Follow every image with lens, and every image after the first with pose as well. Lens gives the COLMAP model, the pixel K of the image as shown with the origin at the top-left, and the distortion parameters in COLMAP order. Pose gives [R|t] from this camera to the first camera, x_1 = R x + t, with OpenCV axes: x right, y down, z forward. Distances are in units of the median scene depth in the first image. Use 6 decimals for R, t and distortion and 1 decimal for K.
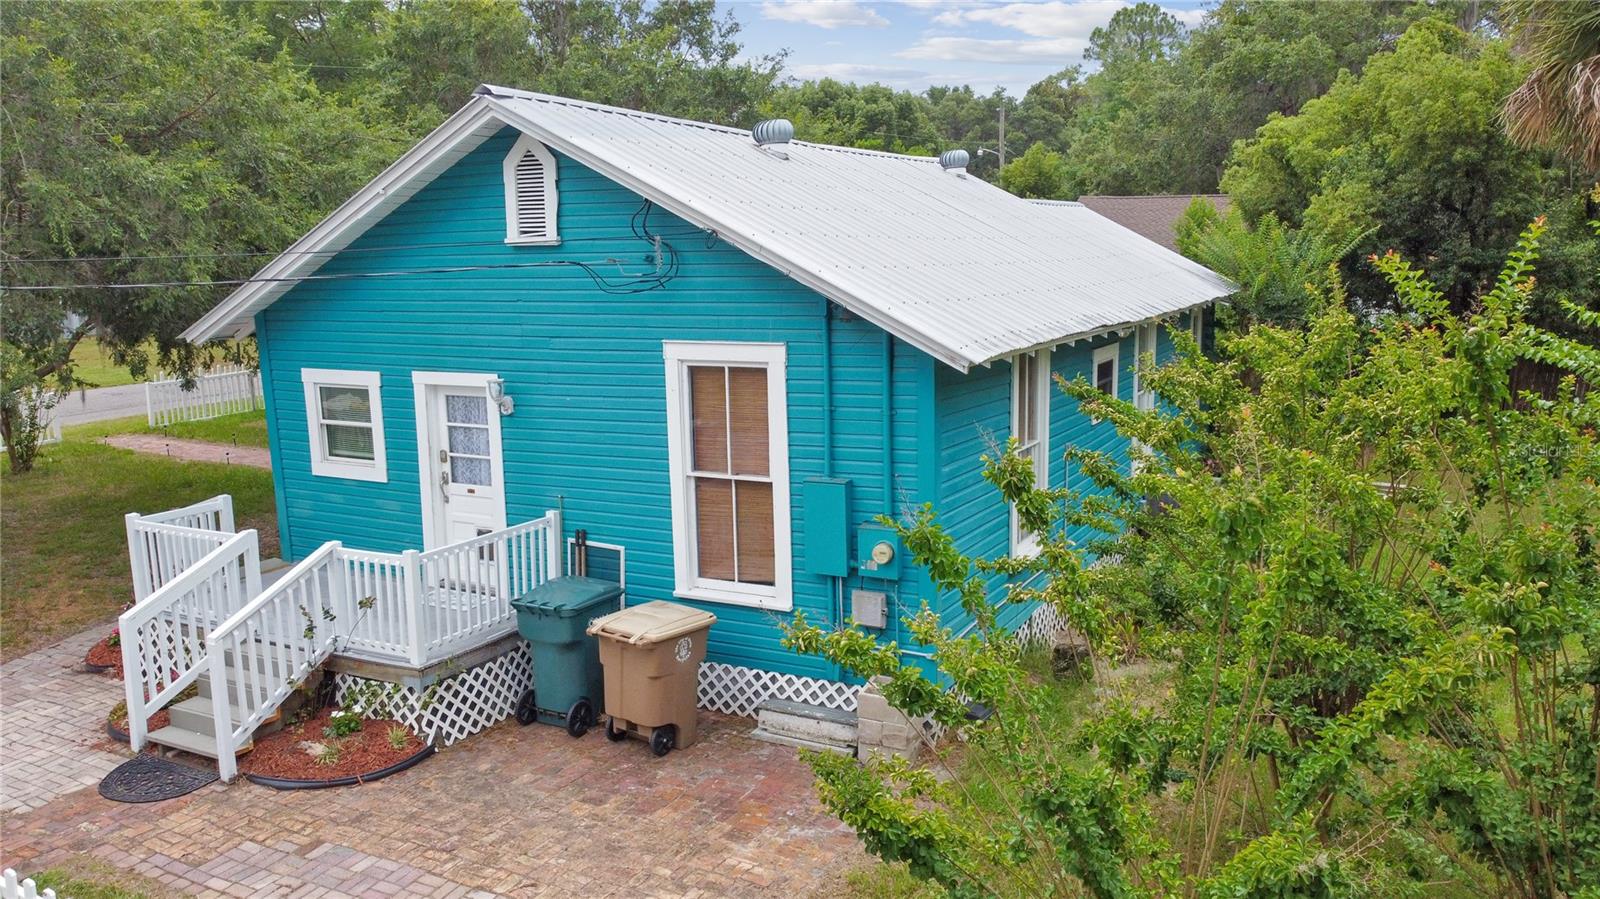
lens RADIAL K [[1216.1, 0, 801.6], [0, 1216.1, 453.0], [0, 0, 1]] dist [-0.008632, -0.009790]
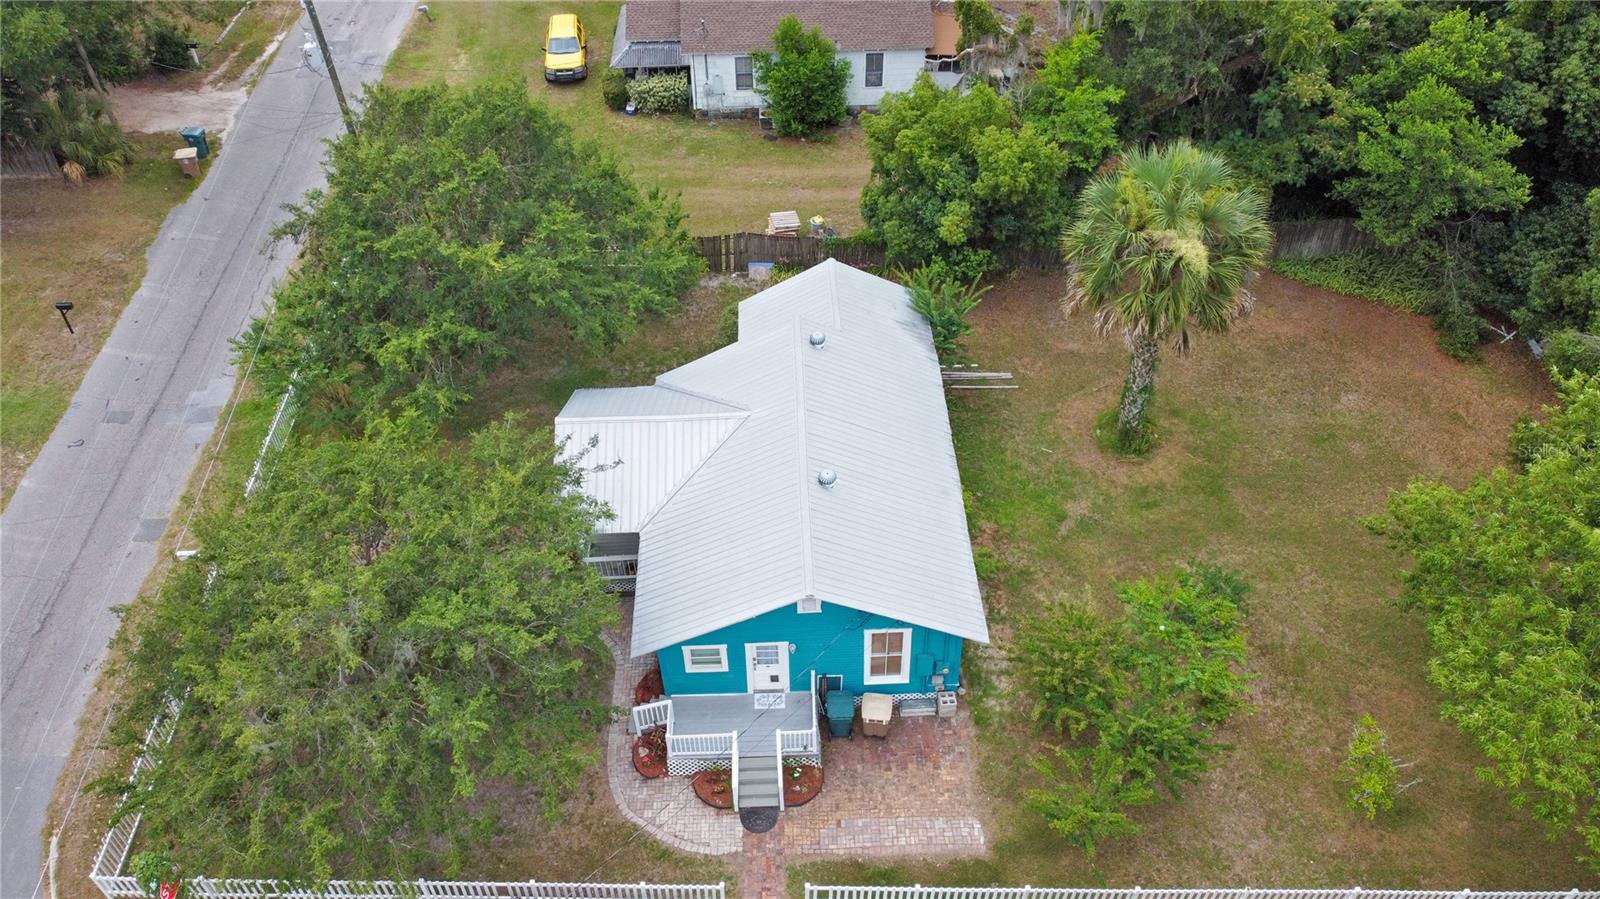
lens RADIAL K [[1216.1, 0, 801.1], [0, 1216.1, 448.2], [0, 0, 1]] dist [-0.008632, -0.009790]
pose [[0.871047, -0.342728, 0.351874, -1.305820], [0.088486, 0.814120, 0.573916, -2.483334], [-0.483164, -0.468772, 0.739463, -1.004516]]
